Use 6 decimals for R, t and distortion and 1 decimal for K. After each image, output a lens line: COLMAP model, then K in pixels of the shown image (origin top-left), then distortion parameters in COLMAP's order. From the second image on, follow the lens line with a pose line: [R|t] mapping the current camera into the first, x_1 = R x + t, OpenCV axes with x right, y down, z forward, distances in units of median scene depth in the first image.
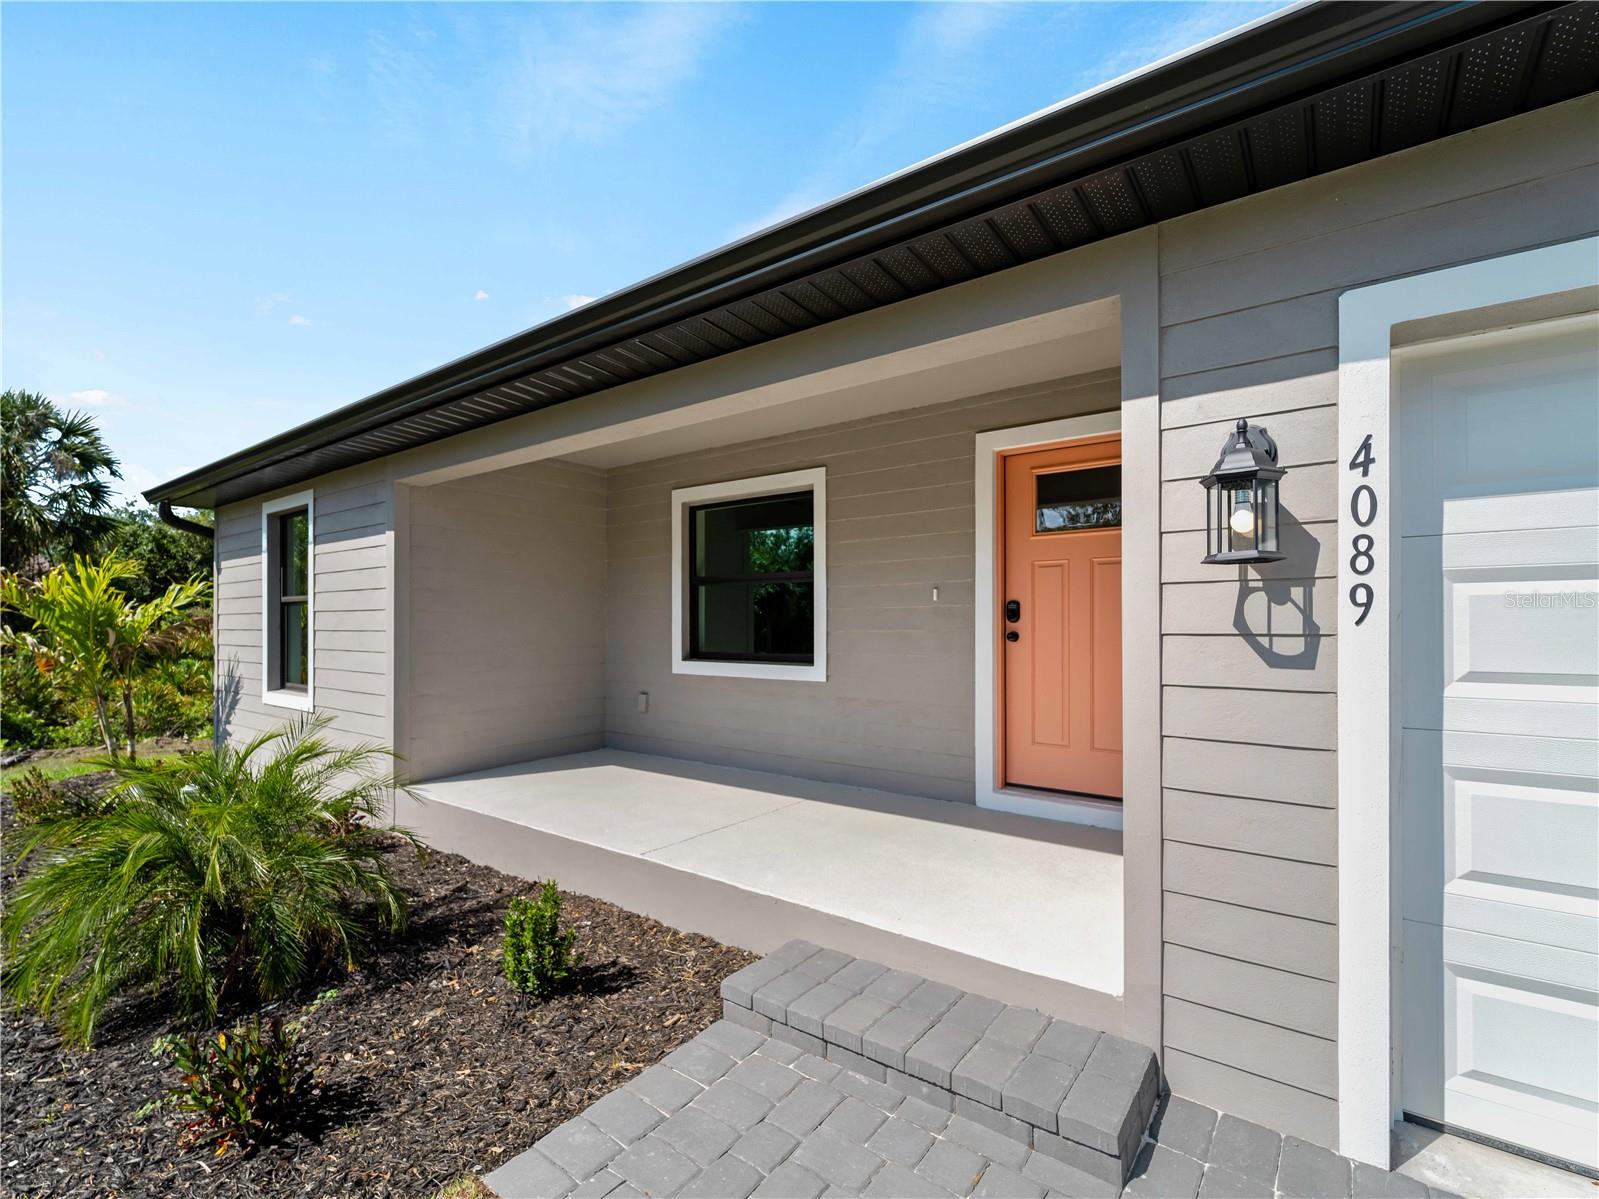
lens RADIAL K [[734.3, 0, 806.6], [0, 734.3, 618.6], [0, 0, 1]] dist [0.001497, 0.000142]
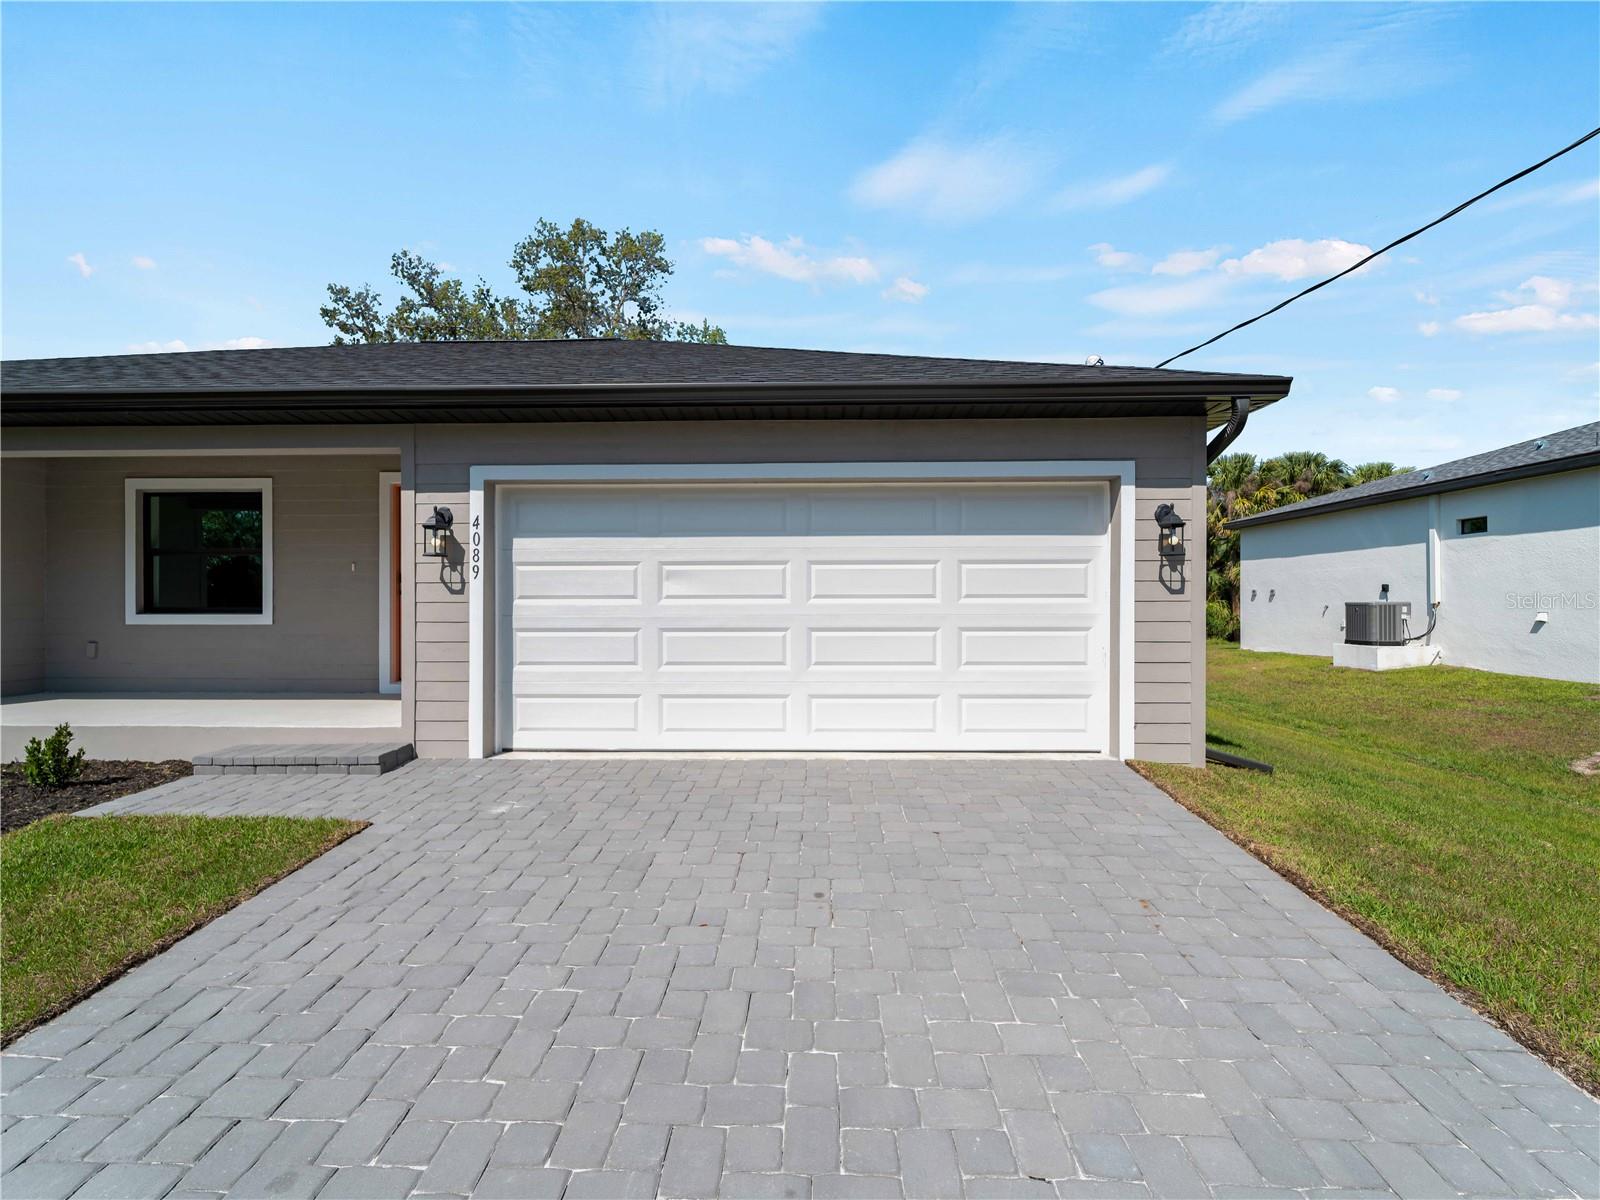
lens RADIAL K [[730.6, 0, 794.2], [0, 730.6, 604.8], [0, 0, 1]] dist [0.002639, -0.000679]
pose [[0.819068, 0.000652, 0.573696, 0.098981], [-0.004691, 0.999974, 0.005561, 0.079956], [-0.573678, -0.007246, 0.819049, -1.907940]]
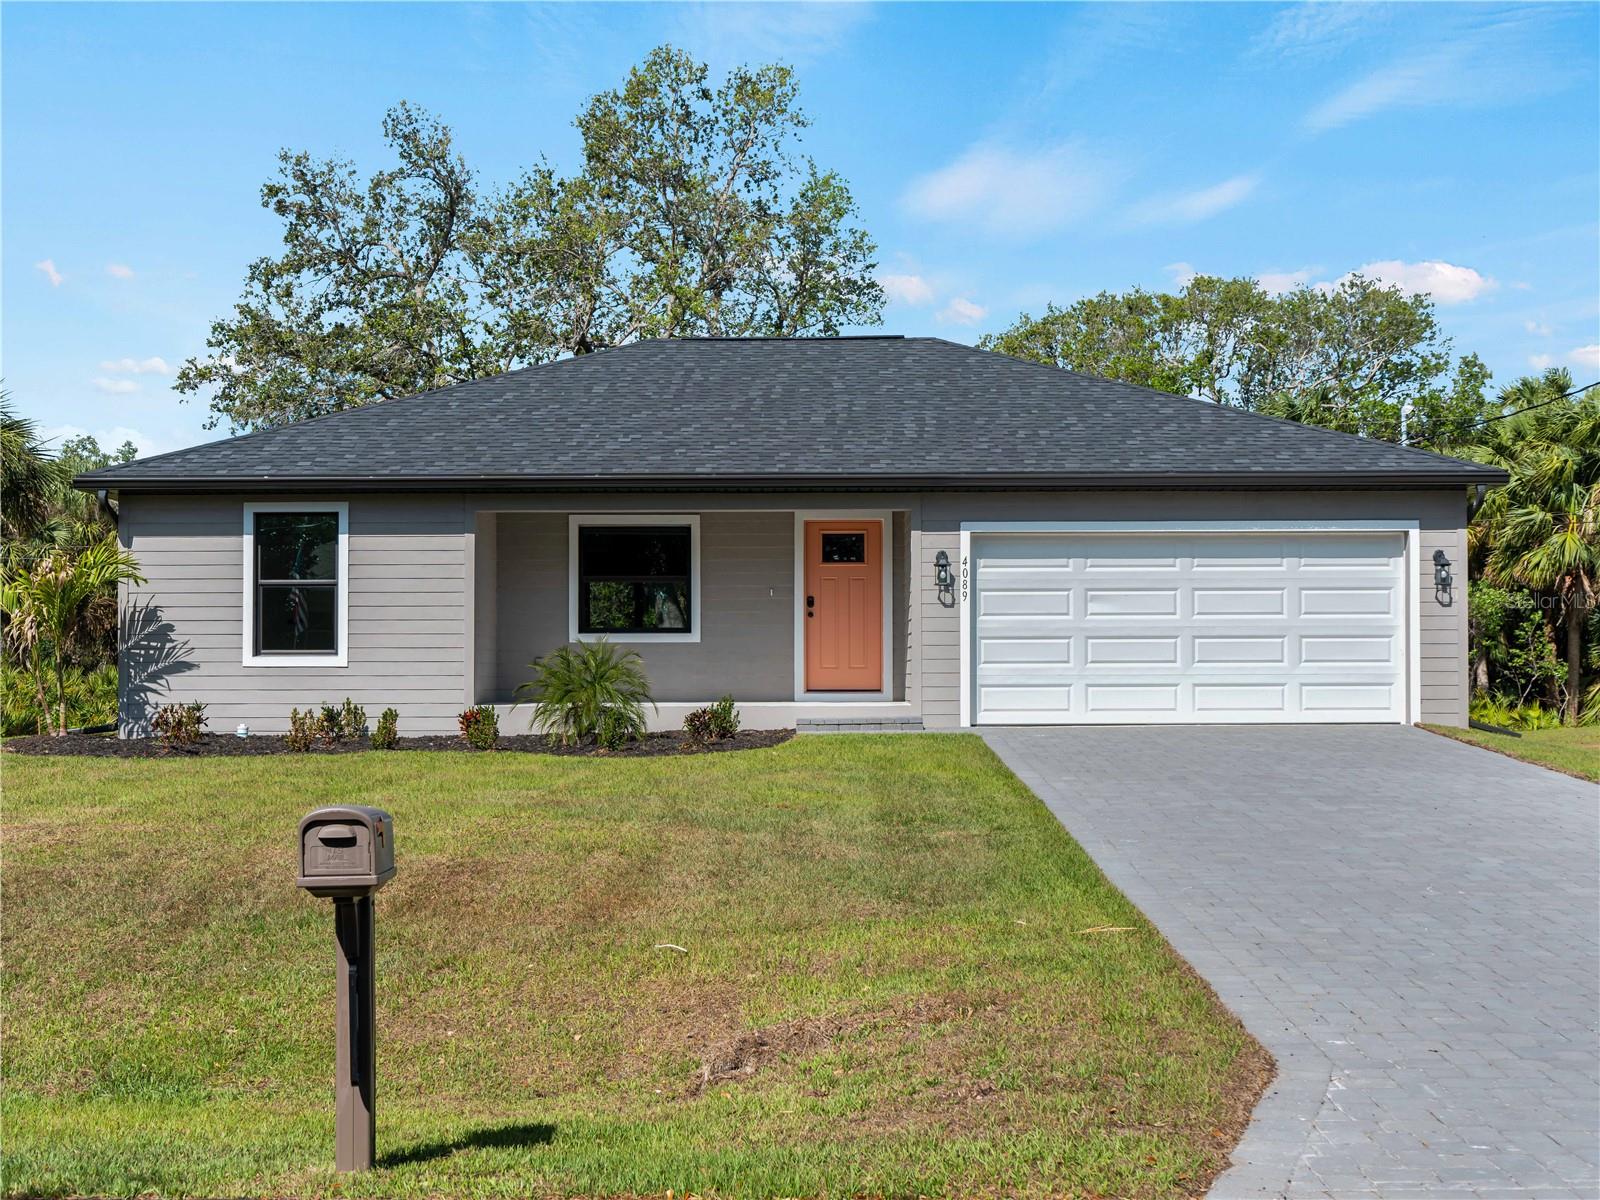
lens RADIAL K [[2152.1, 0, 800.0], [0, 2152.1, 600.0], [0, 0, 1]] dist [0.008883, 0.002659]
pose [[0.798348, 0.025895, 0.601640, -6.613963], [-0.002818, 0.999225, -0.039269, 0.436278], [-0.602190, 0.029655, 0.797802, -7.374375]]
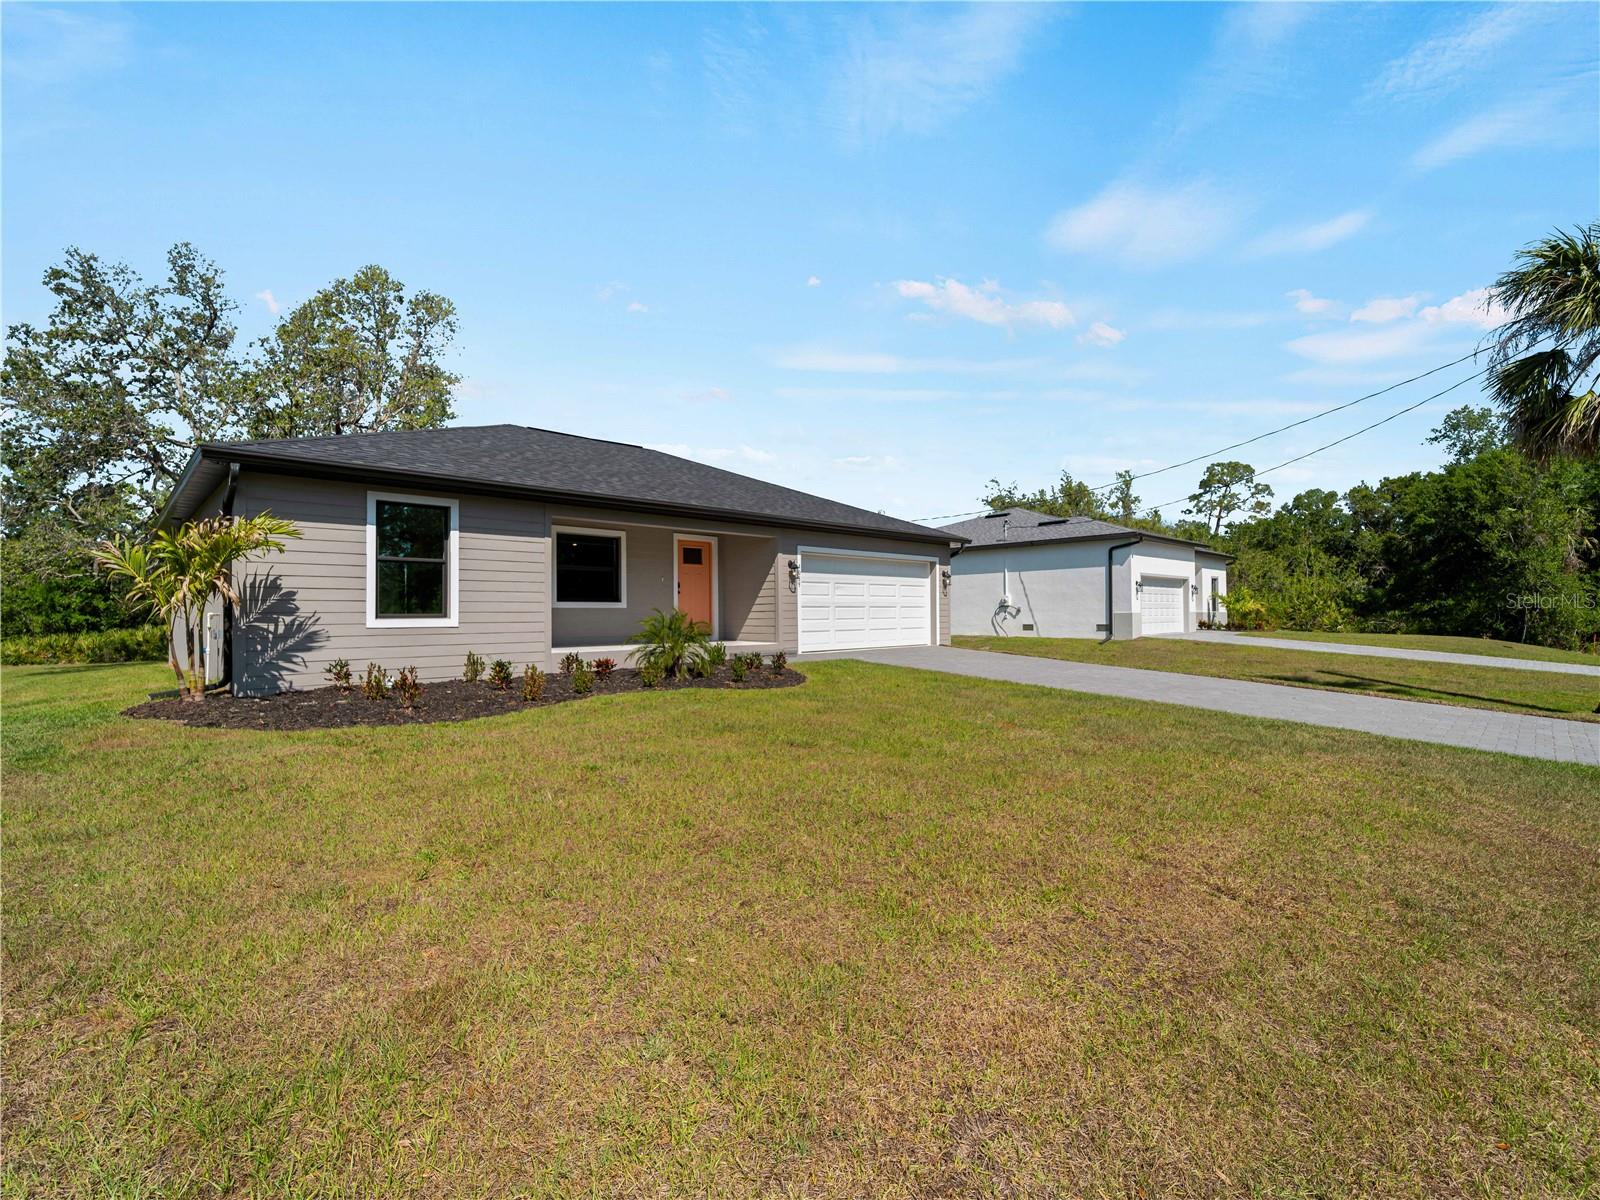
lens RADIAL K [[722.0, 0, 802.0], [0, 722.0, 603.8], [0, 0, 1]] dist [0.000106, -0.000744]
pose [[0.155886, 0.017479, 0.987620, -6.210261], [0.002003, 0.999836, -0.018012, 0.291154], [-0.987773, 0.004786, 0.155825, -0.225040]]
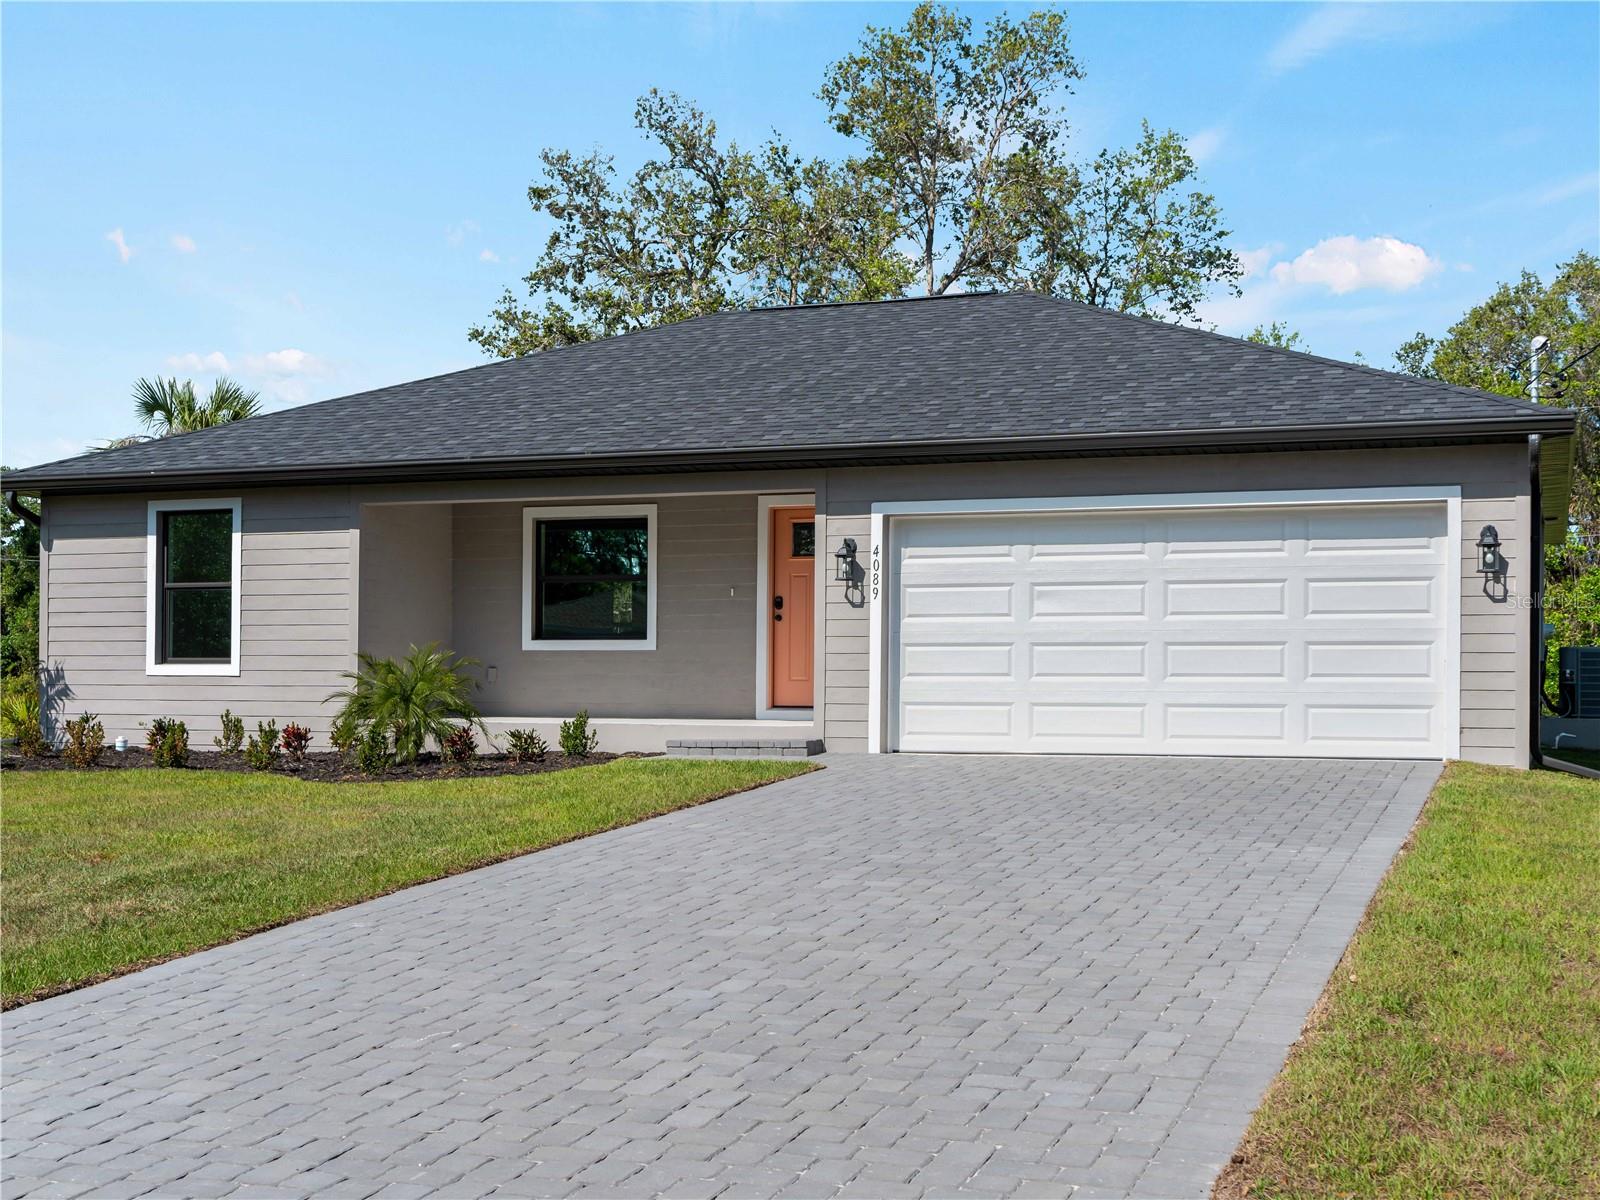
lens RADIAL K [[2029.0, 0, 809.2], [0, 2029.0, 693.6], [0, 0, 1]] dist [-0.015524, -0.035544]
pose [[0.957674, 0.009511, 0.287699, -2.031475], [-0.010774, 0.999938, 0.002808, 0.379757], [-0.287654, -0.005789, 0.957717, -7.147552]]
